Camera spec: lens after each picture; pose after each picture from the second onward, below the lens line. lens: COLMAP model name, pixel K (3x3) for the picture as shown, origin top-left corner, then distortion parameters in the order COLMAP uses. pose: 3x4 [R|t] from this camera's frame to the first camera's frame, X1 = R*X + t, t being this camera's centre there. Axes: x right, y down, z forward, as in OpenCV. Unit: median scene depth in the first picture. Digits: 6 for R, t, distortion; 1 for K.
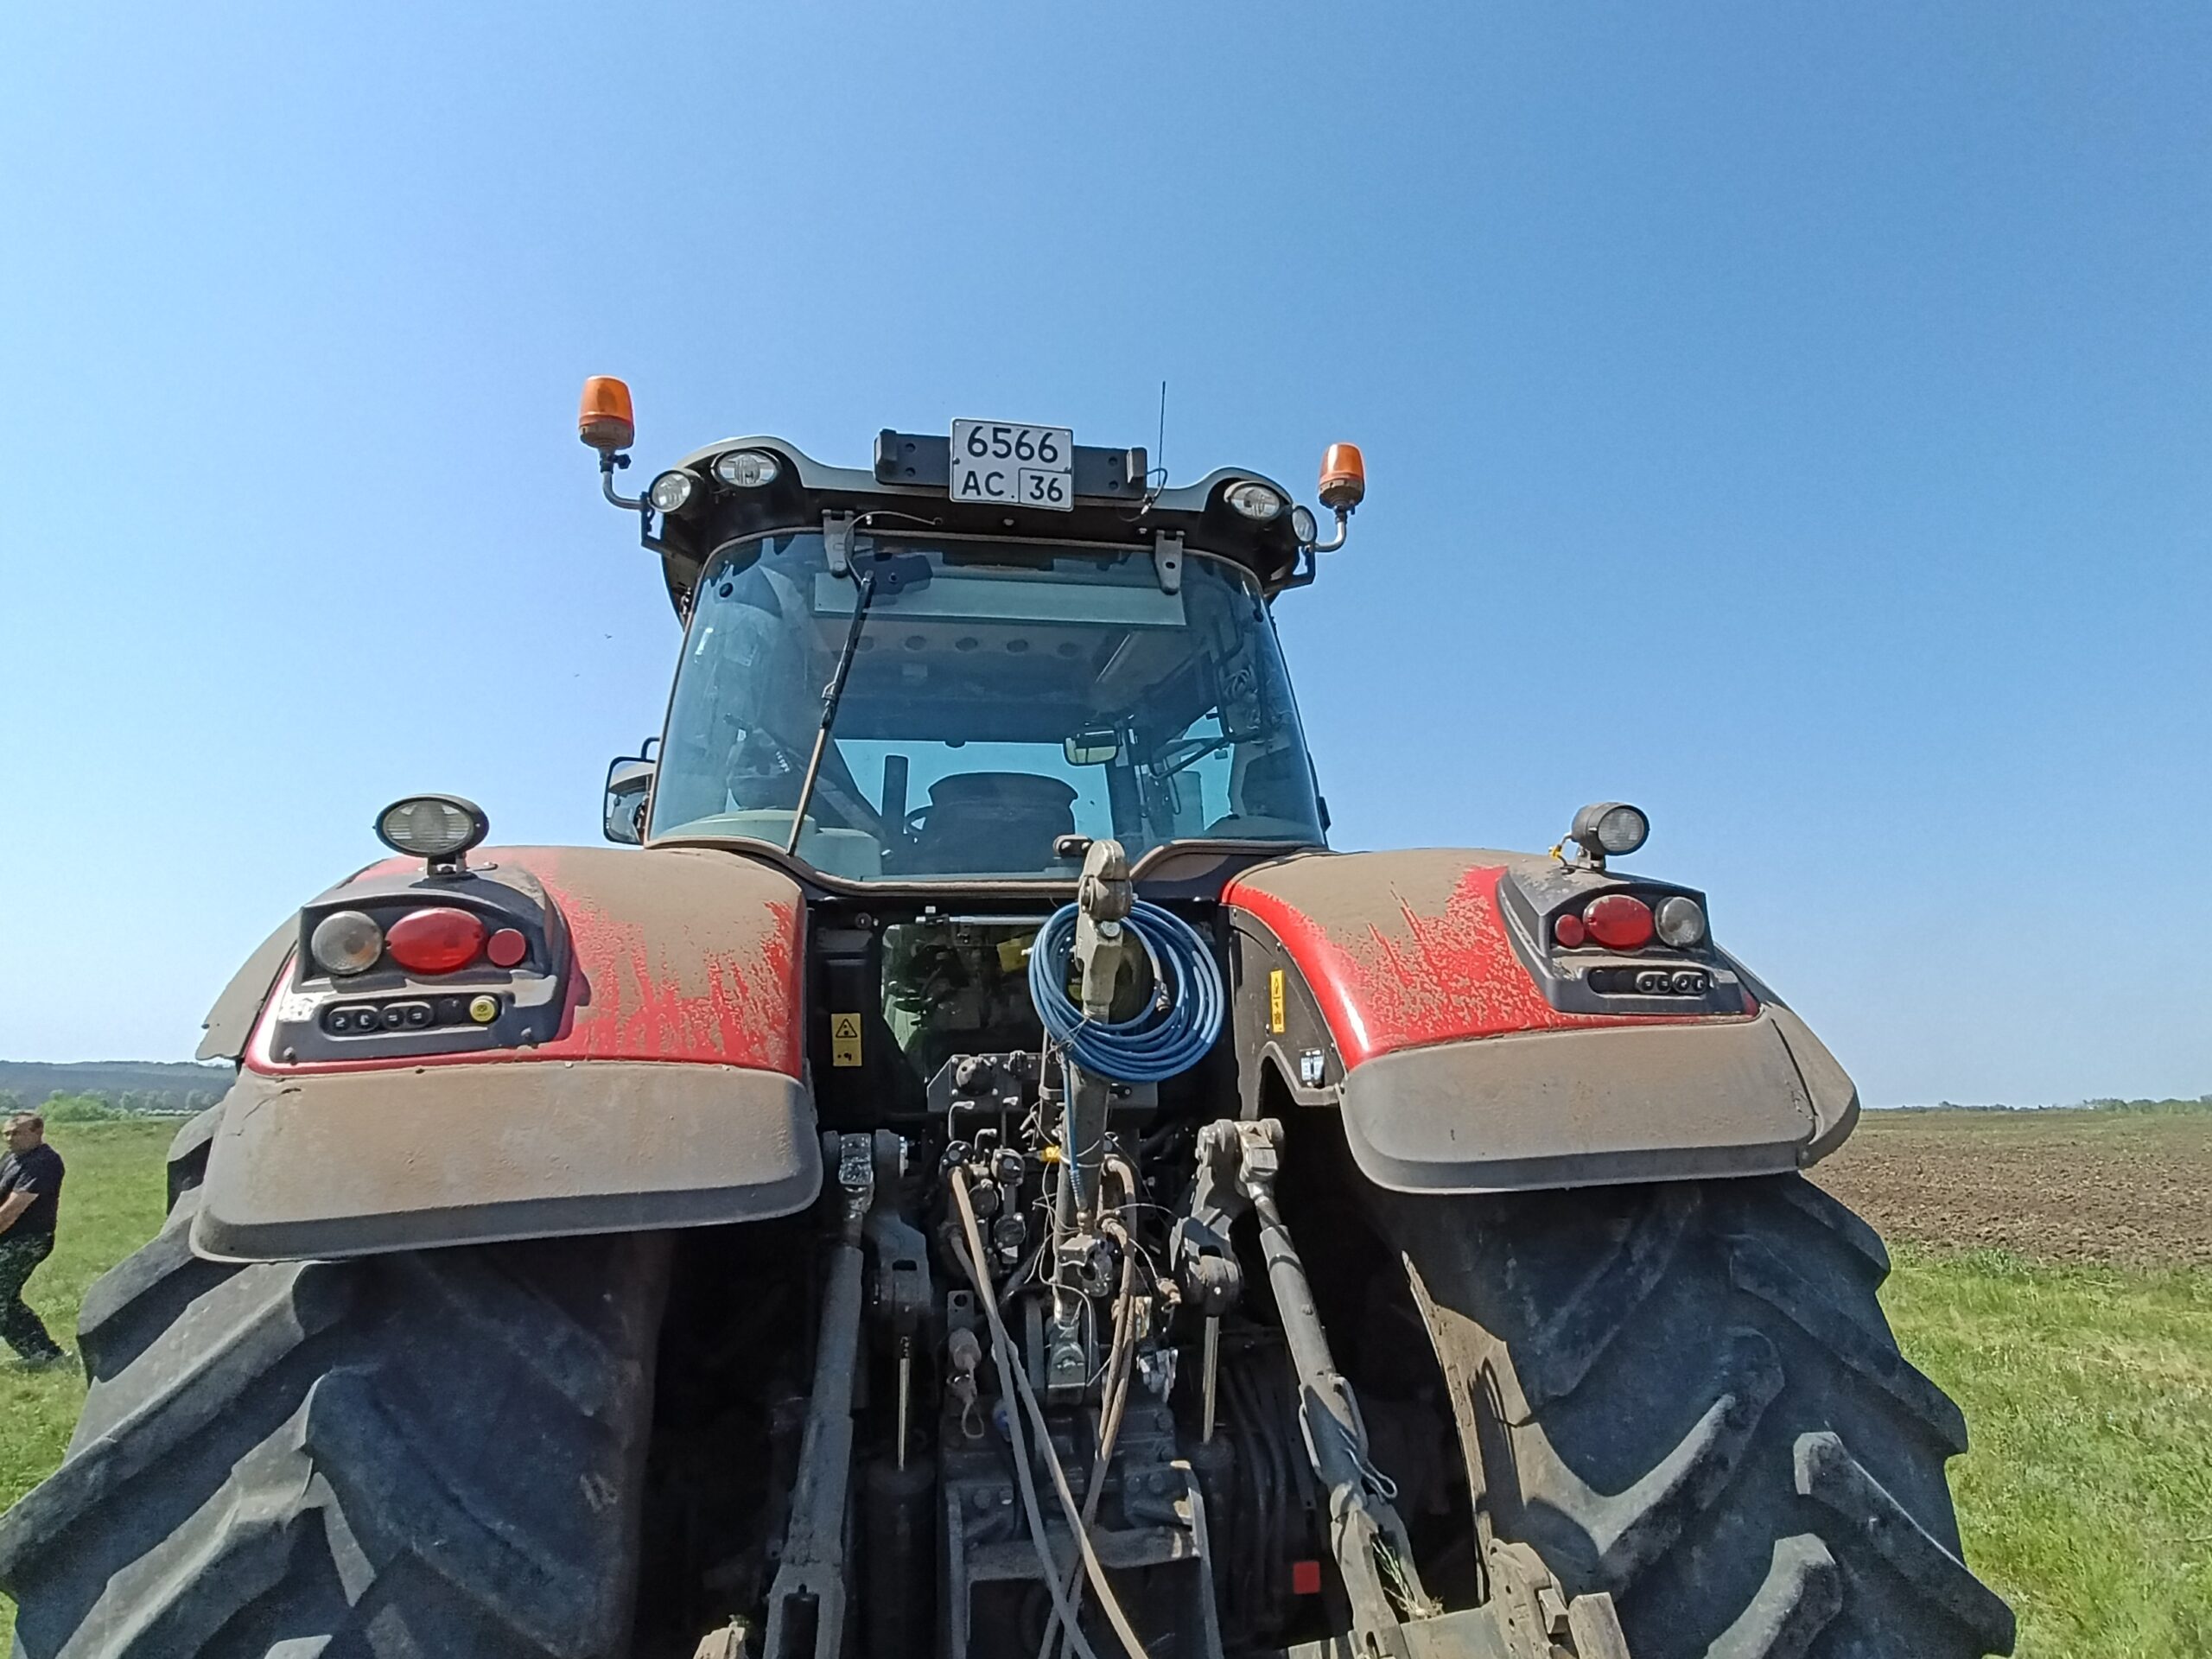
lens RADIAL K [[1247.0, 0, 1106.0], [0, 1247.0, 829.5], [0, 0, 1]] dist [-0.012423, 0.000730]
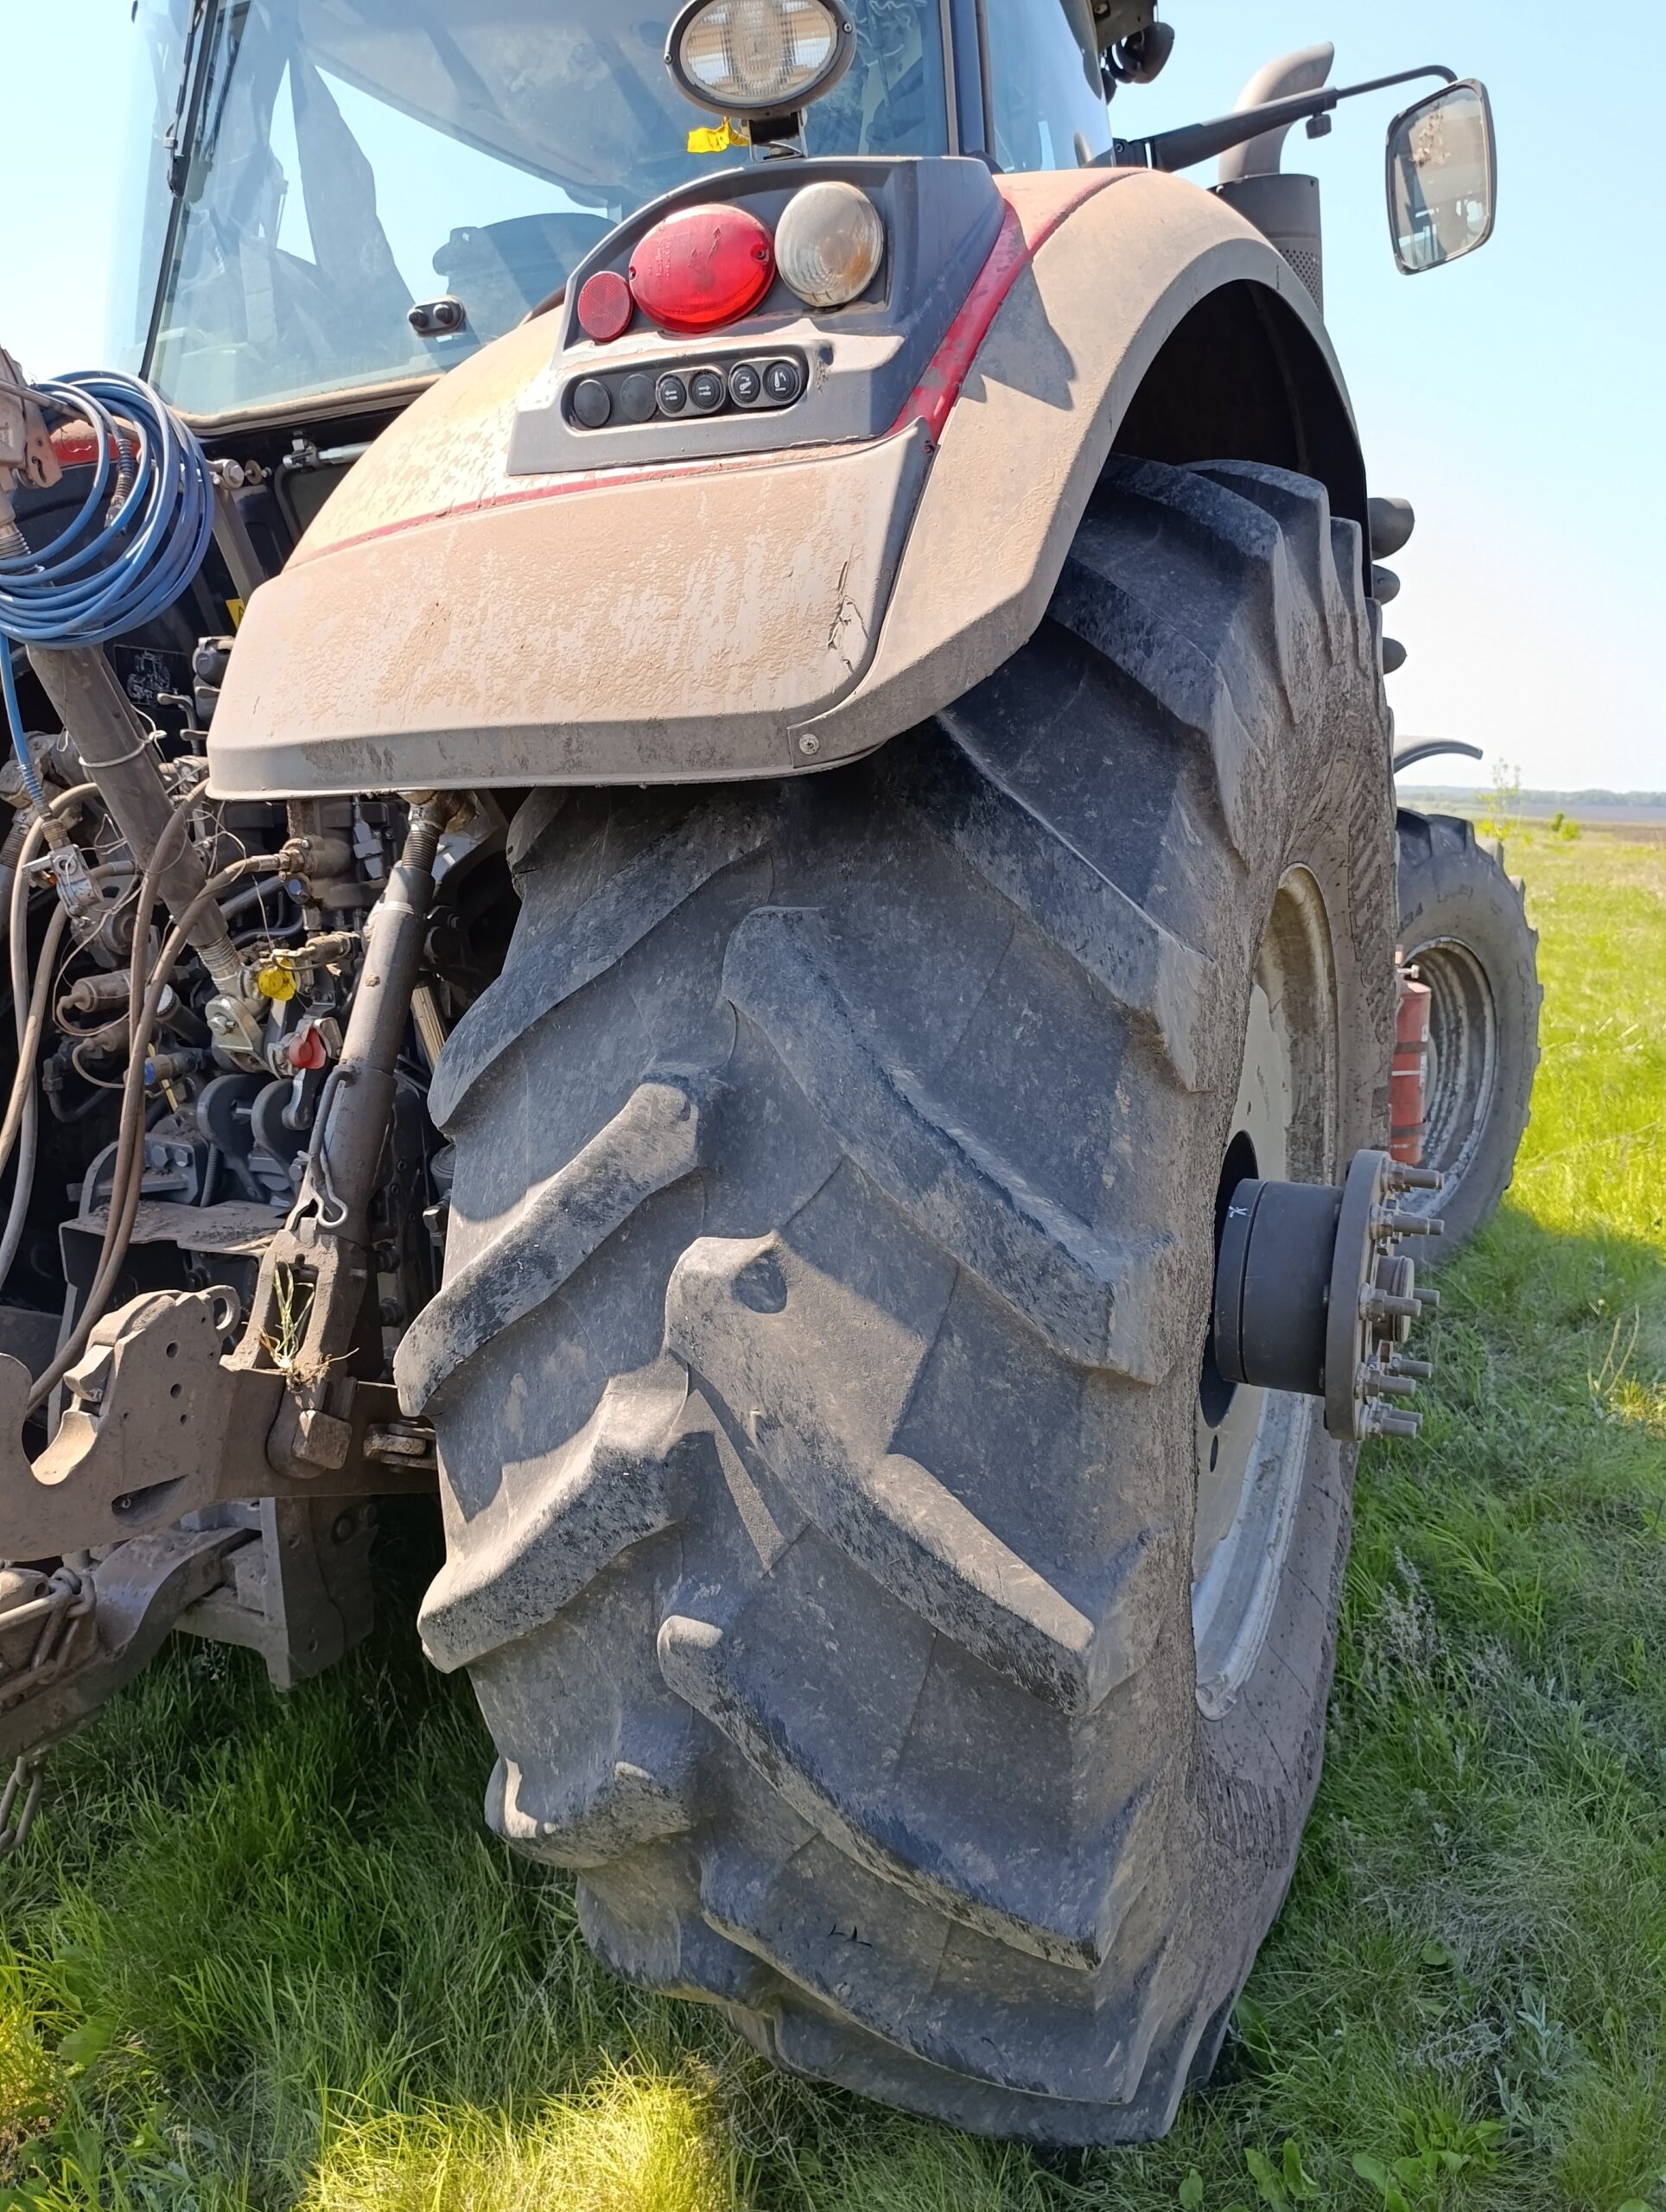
lens RADIAL K [[1525.5, 0, 833.0], [0, 1525.5, 1106.0], [0, 0, 1]] dist [0.040895, -0.061852]
pose [[0.803250, 0.128250, -0.581672, 0.803527], [0.110835, 0.927308, 0.357513, 0.159066], [0.585239, -0.351642, 0.730645, 0.459331]]
